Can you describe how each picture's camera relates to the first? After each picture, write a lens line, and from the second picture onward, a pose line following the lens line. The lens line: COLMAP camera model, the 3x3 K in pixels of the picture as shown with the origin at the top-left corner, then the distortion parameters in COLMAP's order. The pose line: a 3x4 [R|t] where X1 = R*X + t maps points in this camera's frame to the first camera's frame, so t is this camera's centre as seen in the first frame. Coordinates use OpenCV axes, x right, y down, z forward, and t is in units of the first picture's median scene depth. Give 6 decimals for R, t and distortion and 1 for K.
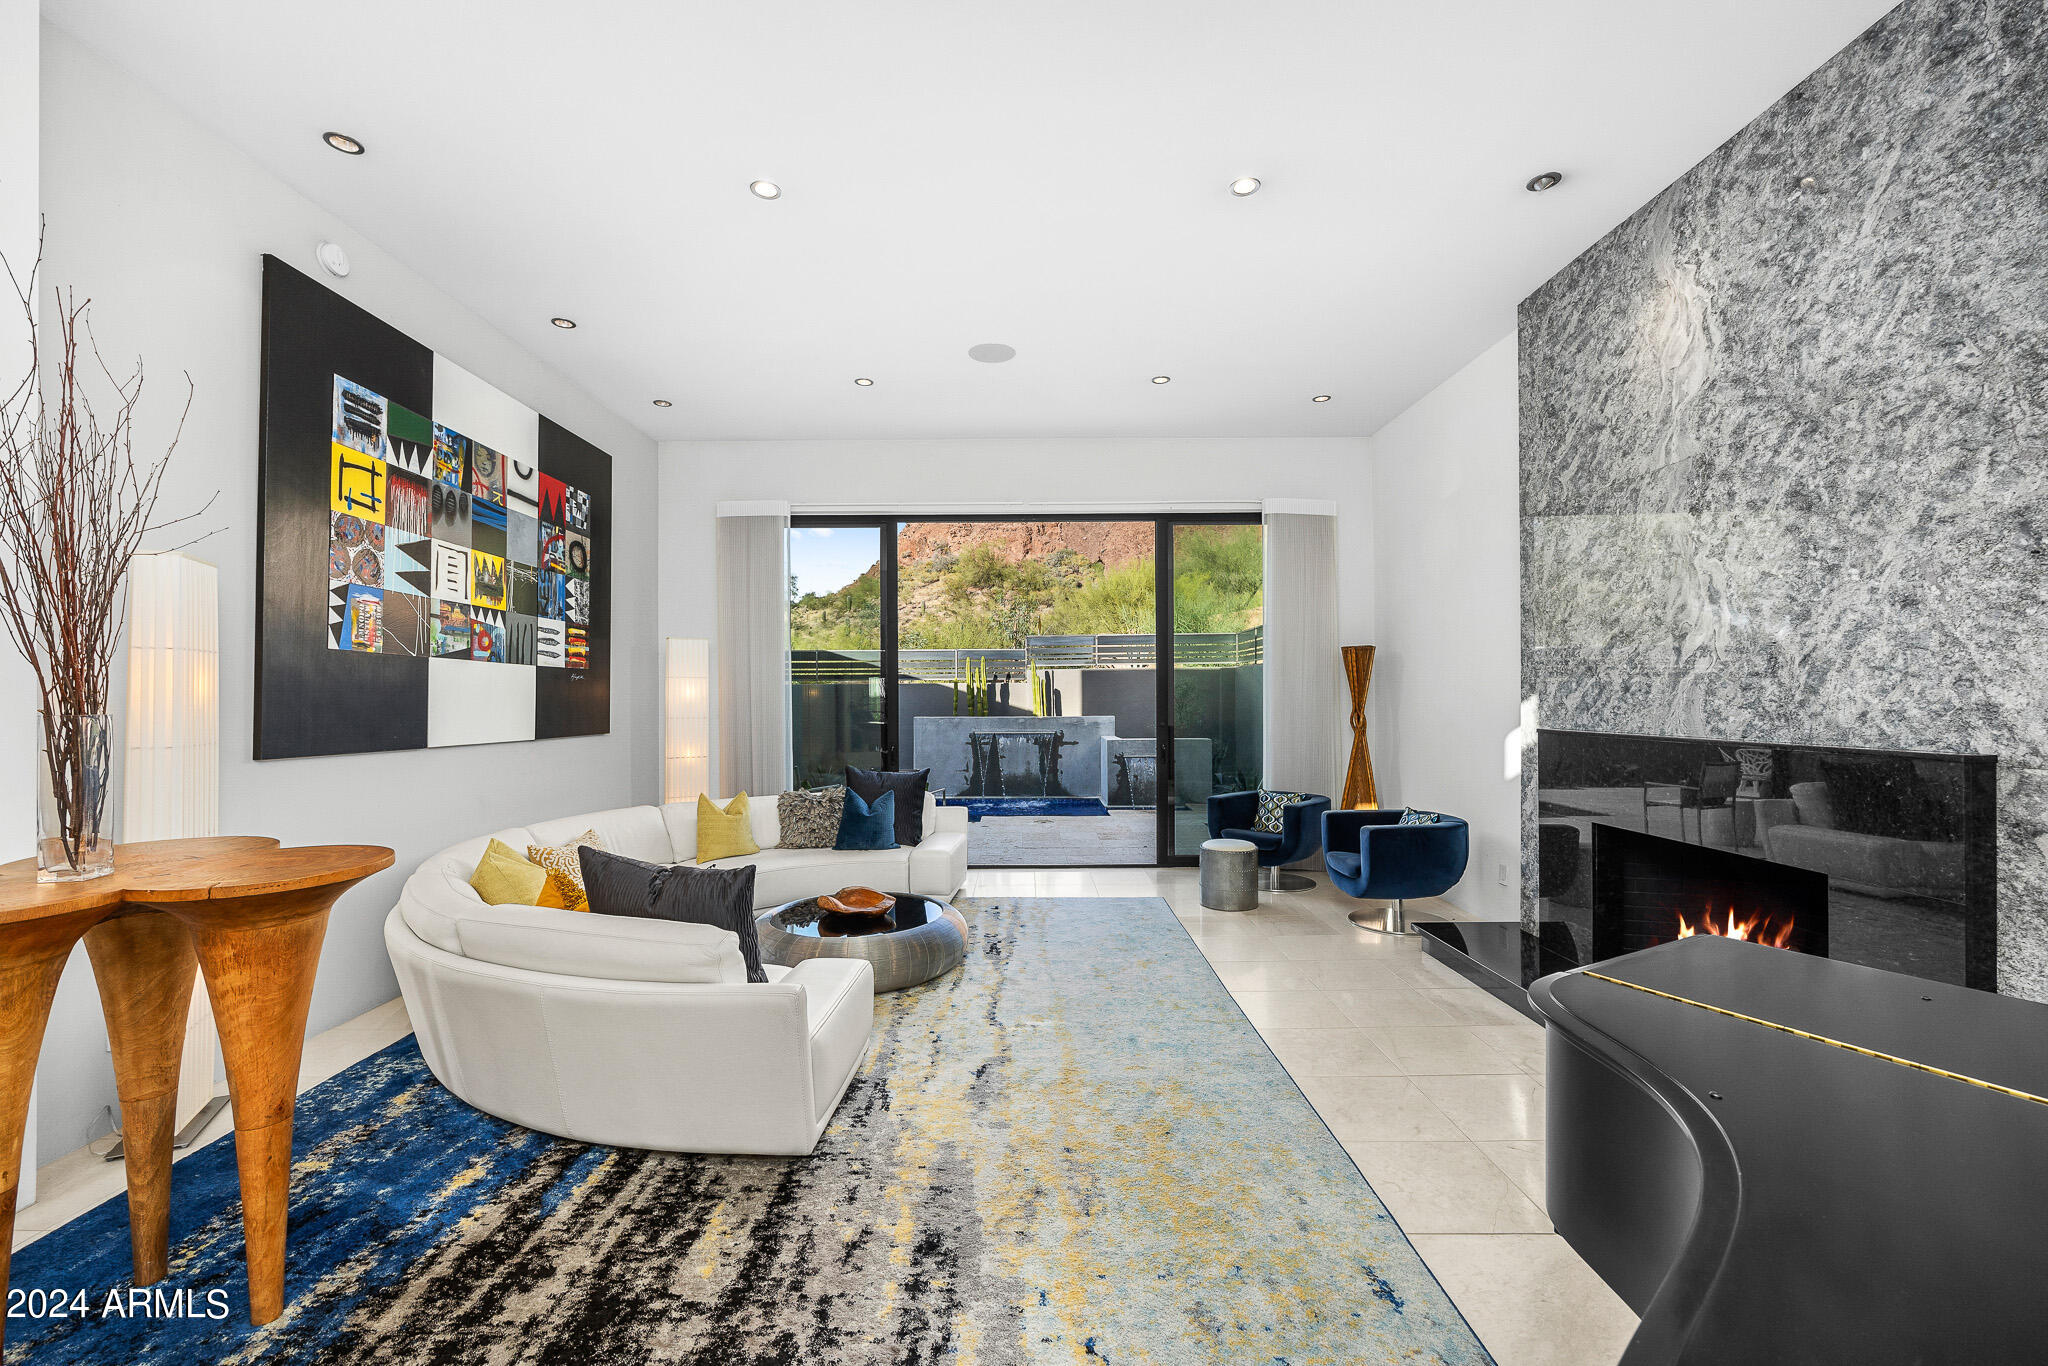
lens RADIAL K [[854.2, 0, 1104.6], [0, 854.2, 683.2], [0, 0, 1]] dist [-0.008206, 0.001043]
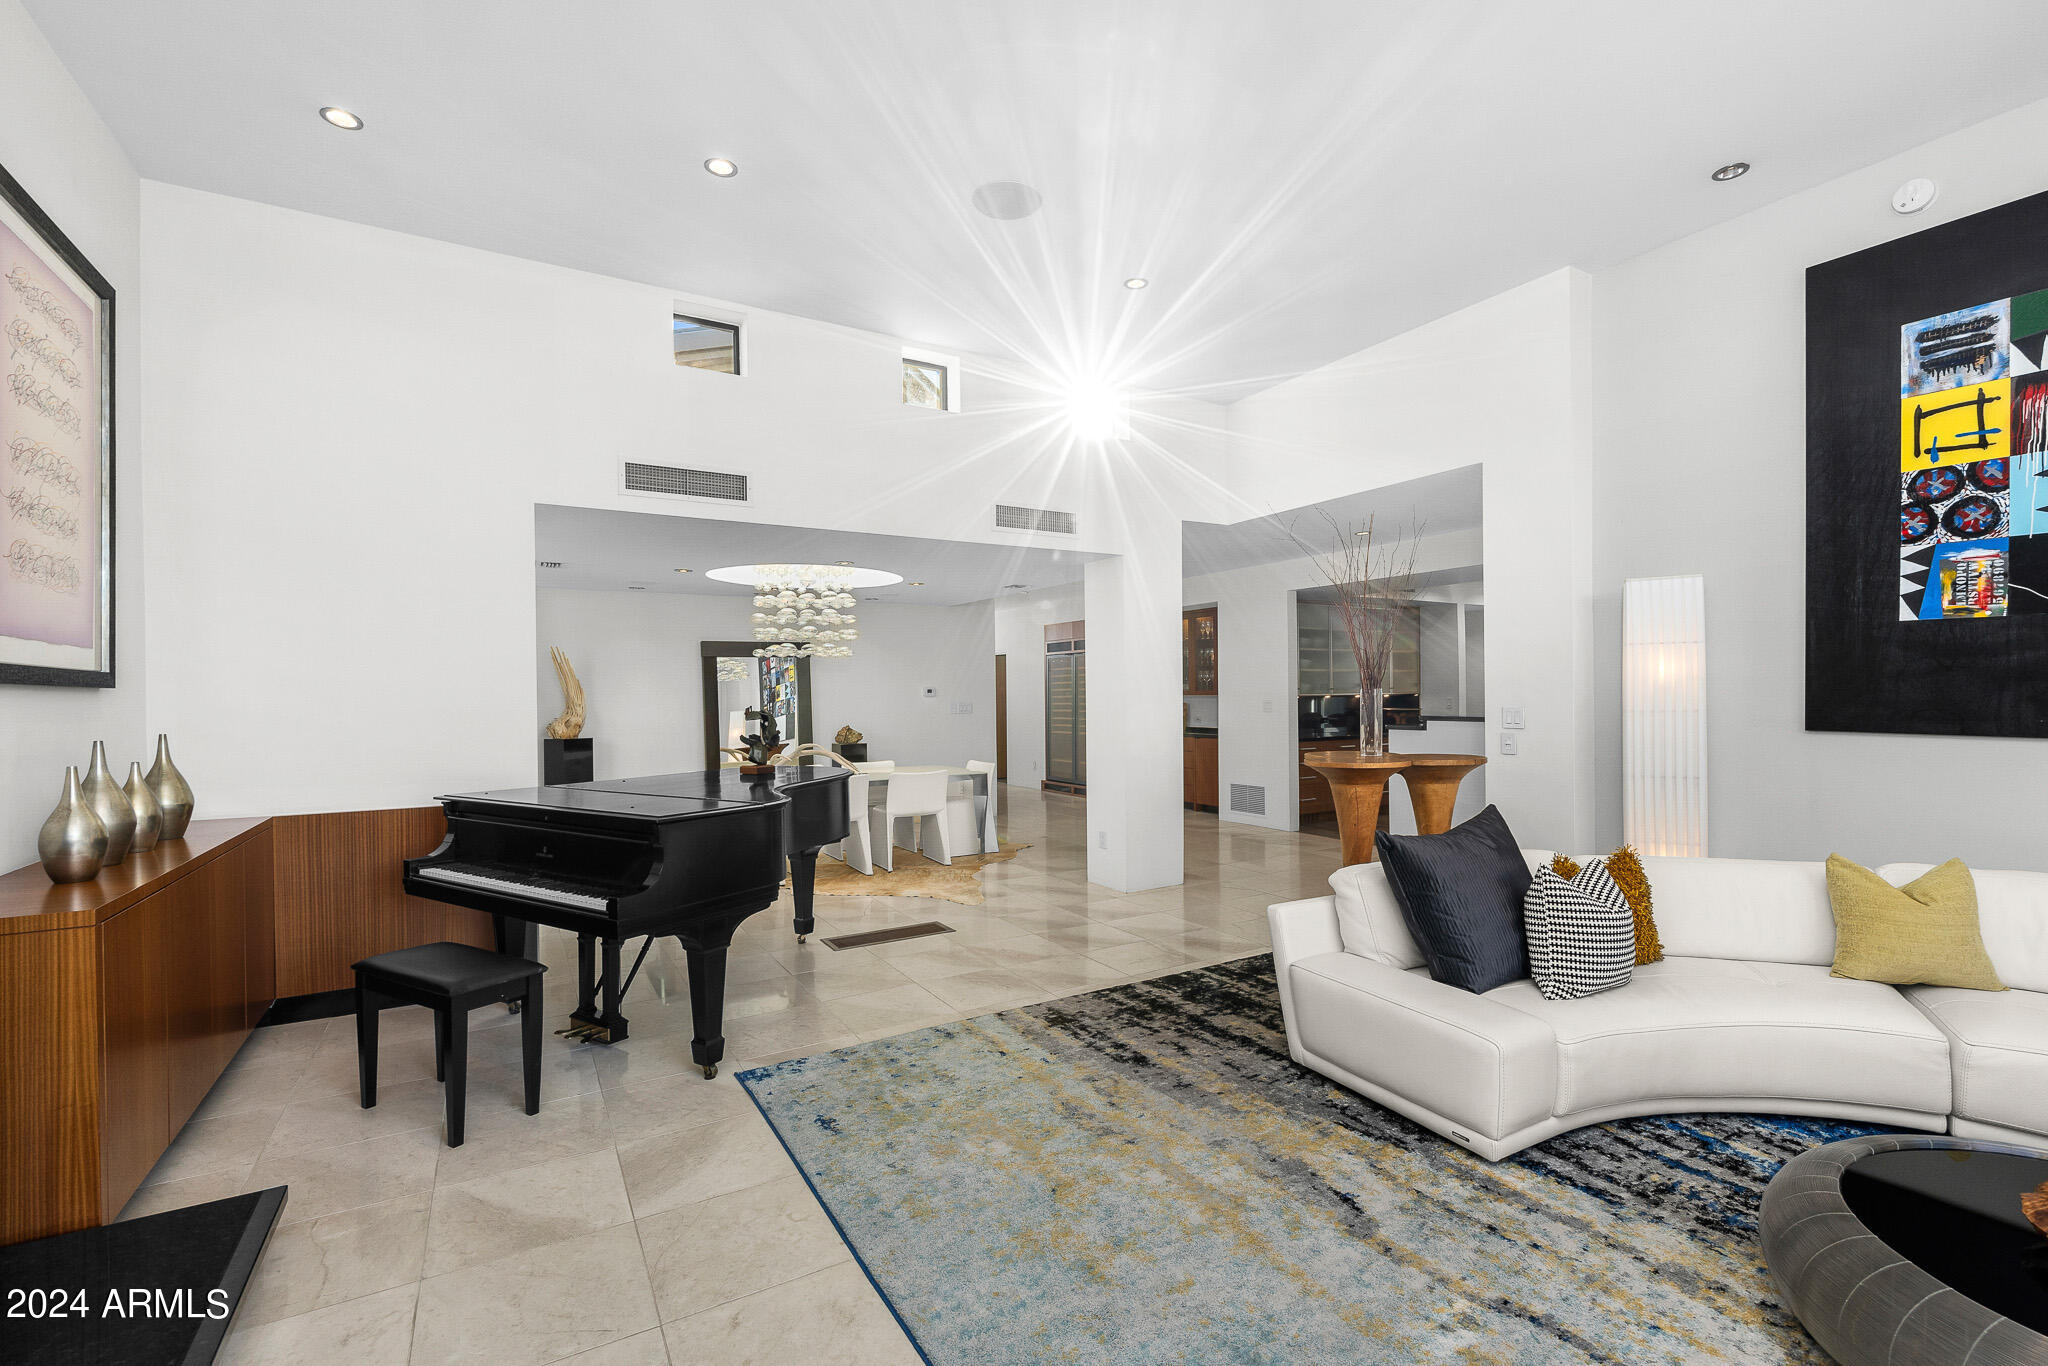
lens RADIAL K [[881.0, 0, 1022.9], [0, 881.0, 697.0], [0, 0, 1]] dist [-0.002003, 0.000792]
pose [[-0.911291, 0.011963, -0.411590, 0.341888], [0.017276, 0.999808, -0.009192, 0.032548], [0.411401, -0.015487, -0.911323, 1.343684]]
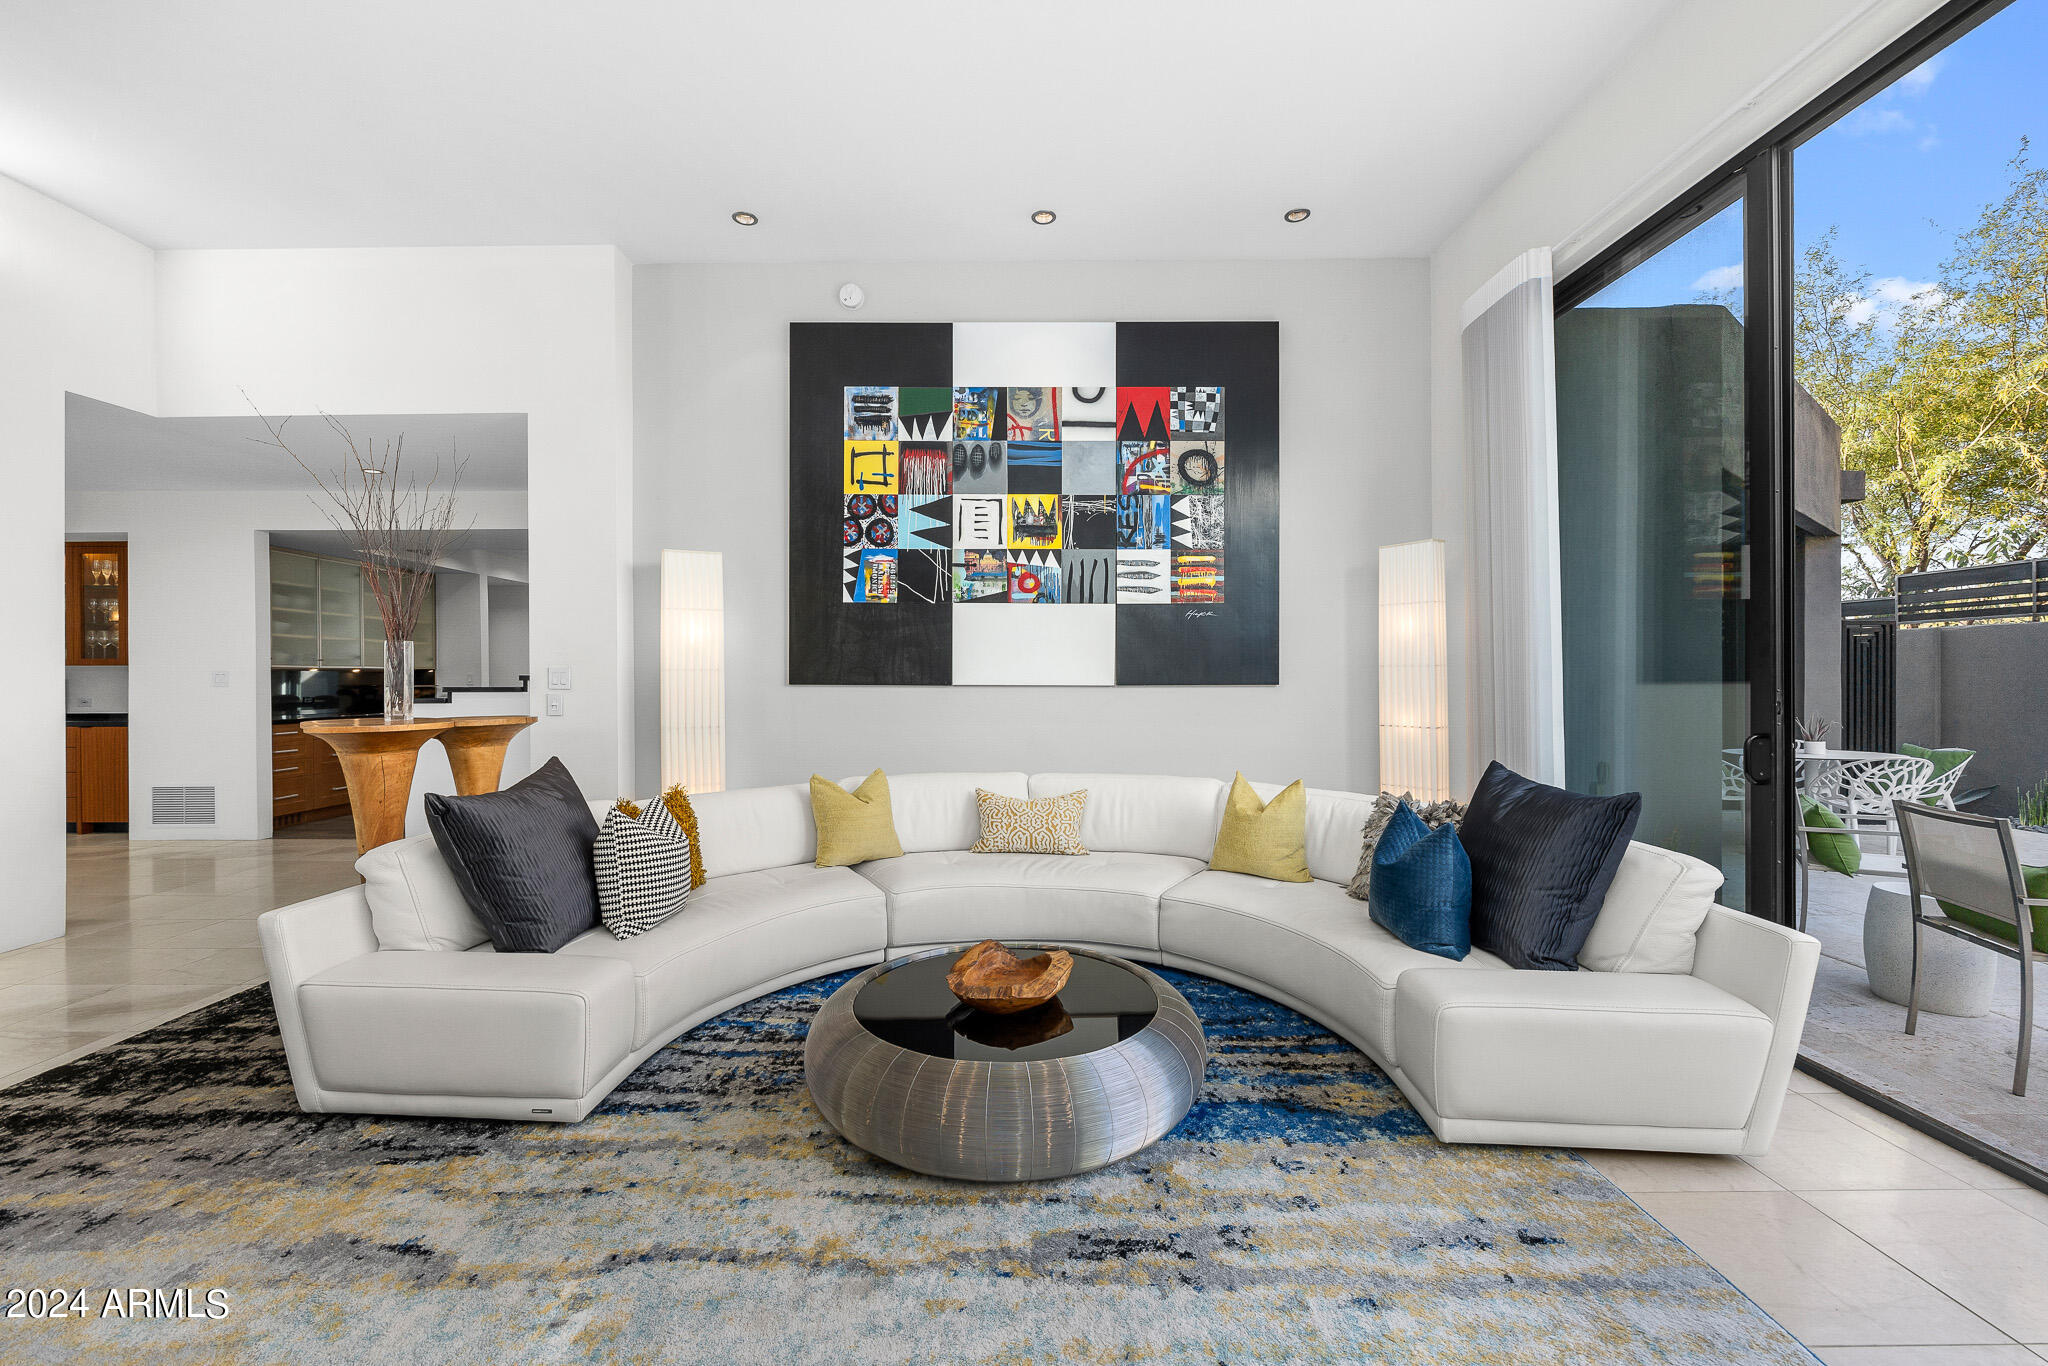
lens RADIAL K [[854.2, 0, 1010.1], [0, 854.2, 685.7], [0, 0, 1]] dist [-0.008206, 0.001043]
pose [[-0.110883, 0.007190, -0.993807, 0.312974], [0.018667, 0.999812, 0.005151, 0.075778], [0.993658, -0.017980, -0.110997, 1.256840]]
